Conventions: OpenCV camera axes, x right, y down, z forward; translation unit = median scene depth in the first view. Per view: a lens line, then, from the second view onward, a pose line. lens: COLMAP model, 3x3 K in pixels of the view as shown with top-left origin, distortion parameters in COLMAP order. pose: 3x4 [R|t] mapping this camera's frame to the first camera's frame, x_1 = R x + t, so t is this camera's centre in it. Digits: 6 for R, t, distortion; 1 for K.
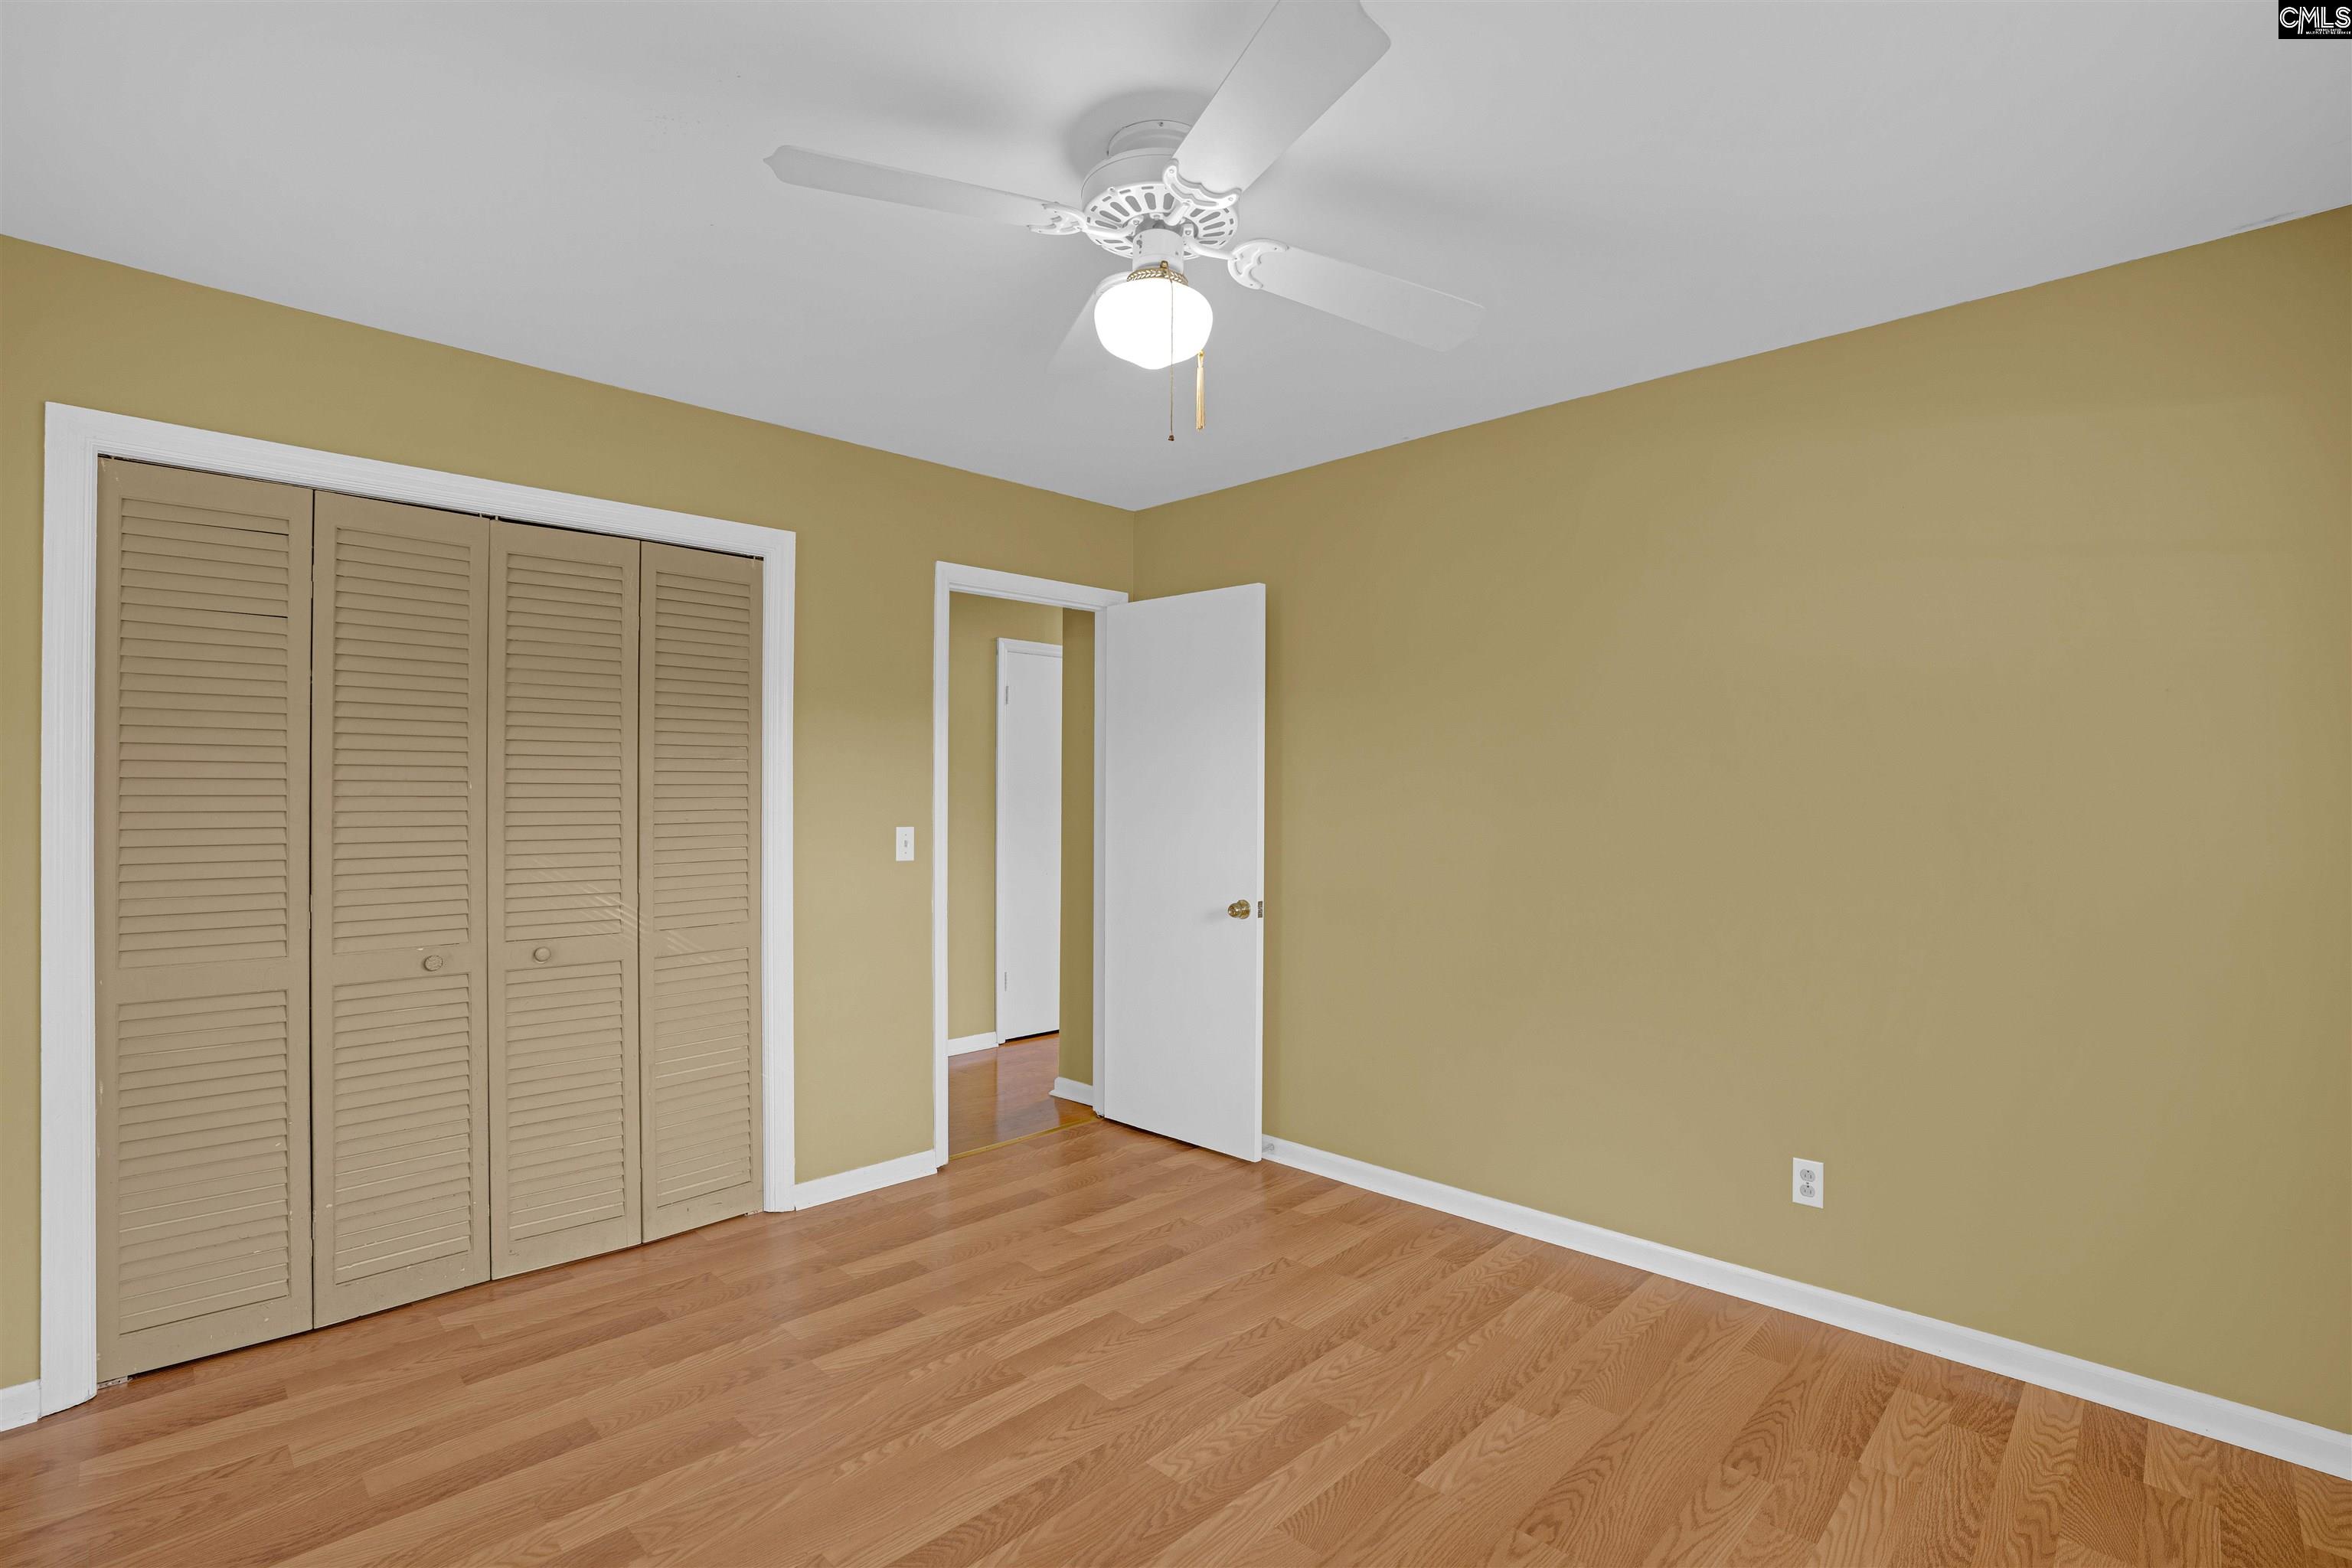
lens RADIAL K [[1085.6, 0, 1181.8], [0, 1085.6, 804.1], [0, 0, 1]] dist [-0.058290, 0.013650]
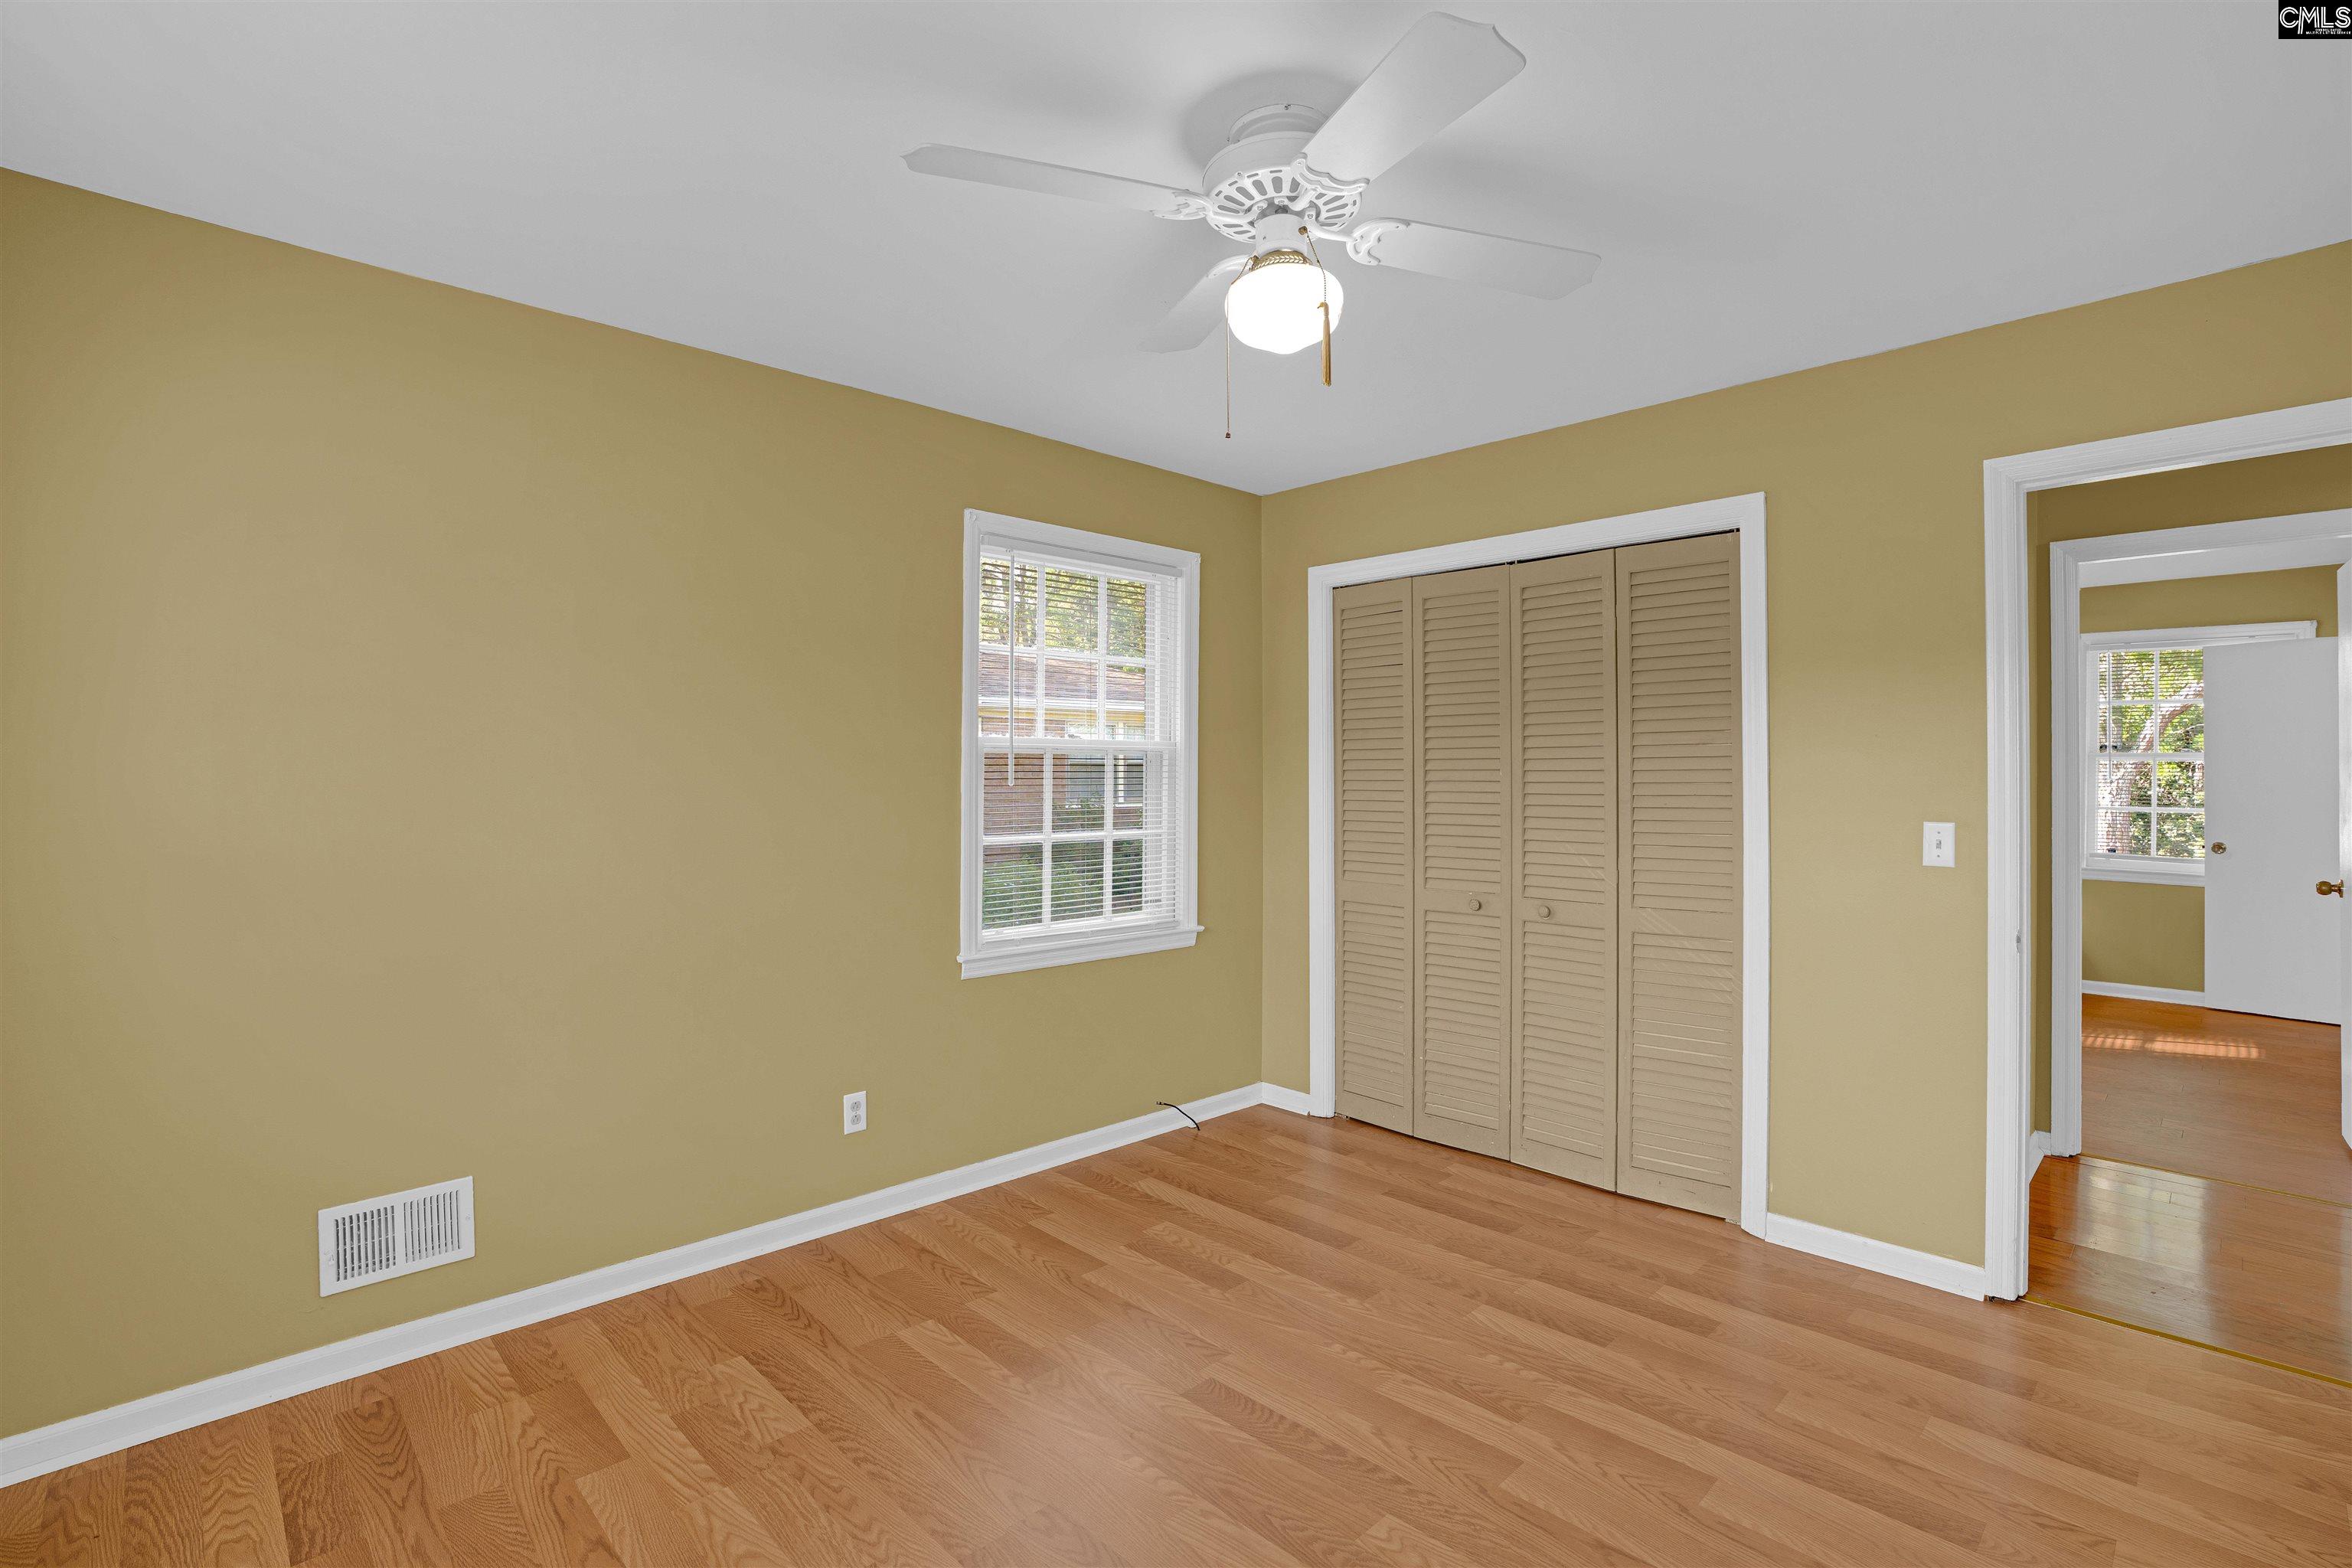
lens RADIAL K [[1085.6, 0, 1175.3], [0, 1085.6, 778.0], [0, 0, 1]] dist [-0.058290, 0.013650]
pose [[-0.029266, -0.002884, -0.999568, 0.686935], [-0.008869, 0.999957, -0.002626, -0.004336], [0.999532, 0.008788, -0.029290, 0.659601]]
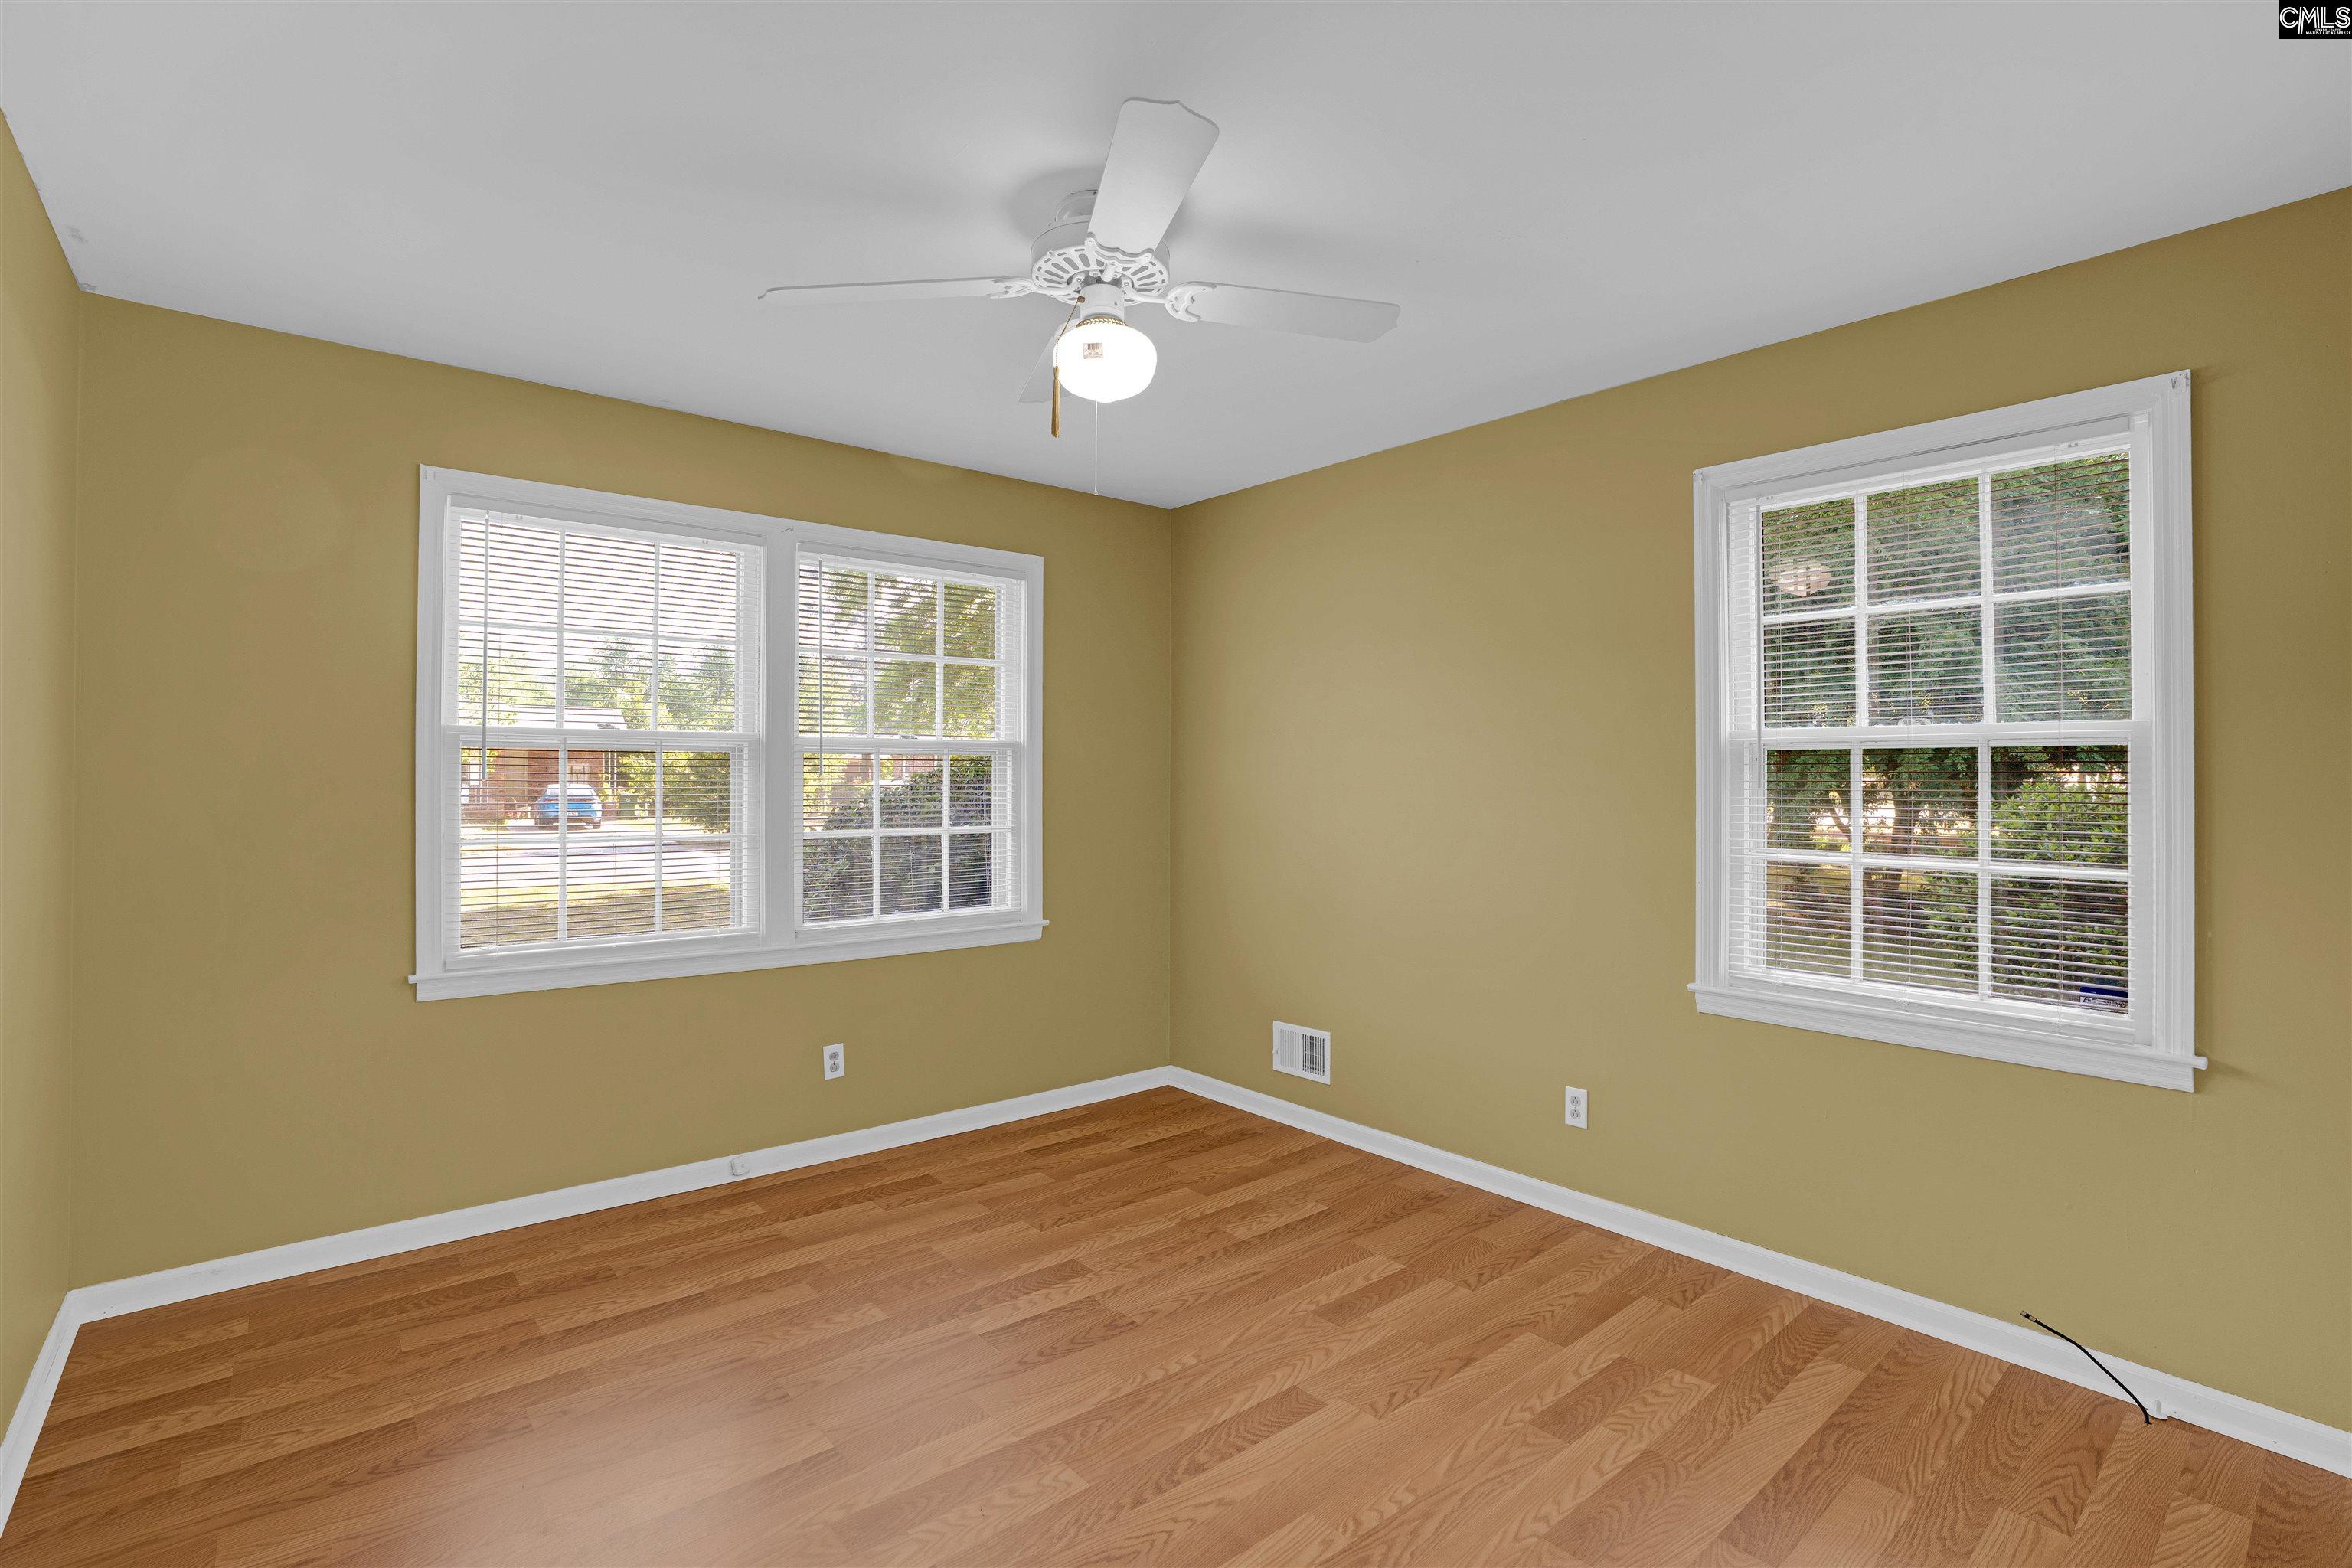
lens RADIAL K [[1085.6, 0, 1182.6], [0, 1085.6, 775.0], [0, 0, 1]] dist [-0.058290, 0.013650]
pose [[-0.995765, -0.008557, 0.091540, -0.154393], [-0.007718, 0.999925, 0.009523, -0.016679], [-0.091615, 0.008776, -0.995756, 1.510956]]
